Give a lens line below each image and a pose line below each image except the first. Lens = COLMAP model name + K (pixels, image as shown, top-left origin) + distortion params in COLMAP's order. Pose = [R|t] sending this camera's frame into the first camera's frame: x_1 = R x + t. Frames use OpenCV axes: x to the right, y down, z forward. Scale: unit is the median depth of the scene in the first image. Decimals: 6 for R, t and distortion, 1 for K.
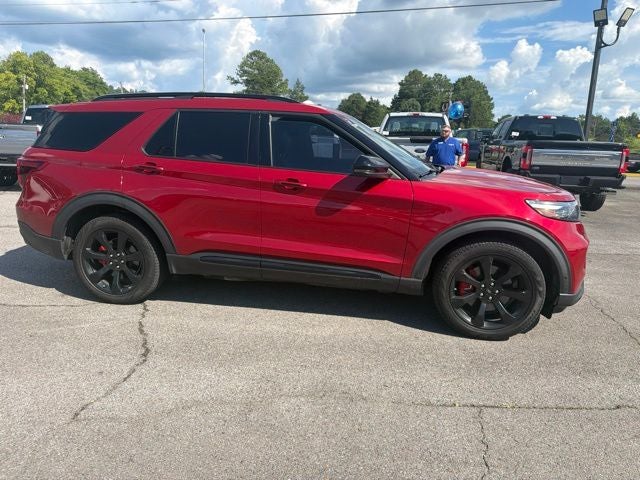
lens RADIAL K [[449.7, 0, 322.1], [0, 449.7, 237.4], [0, 0, 1]] dist [0.027387, -0.039216]
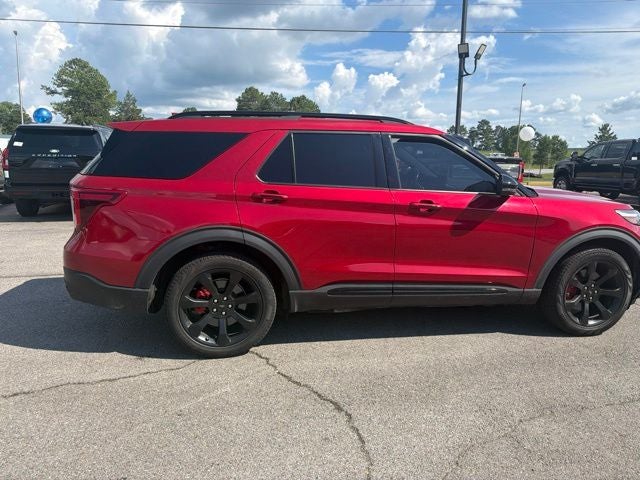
lens RADIAL K [[449.7, 0, 321.3], [0, 449.7, 237.4], [0, 0, 1]] dist [0.027387, -0.039216]
pose [[0.938187, -0.072353, 0.338481, -0.232329], [0.083312, 0.996362, -0.017939, -0.019529], [-0.335952, 0.045030, 0.940802, 0.057710]]
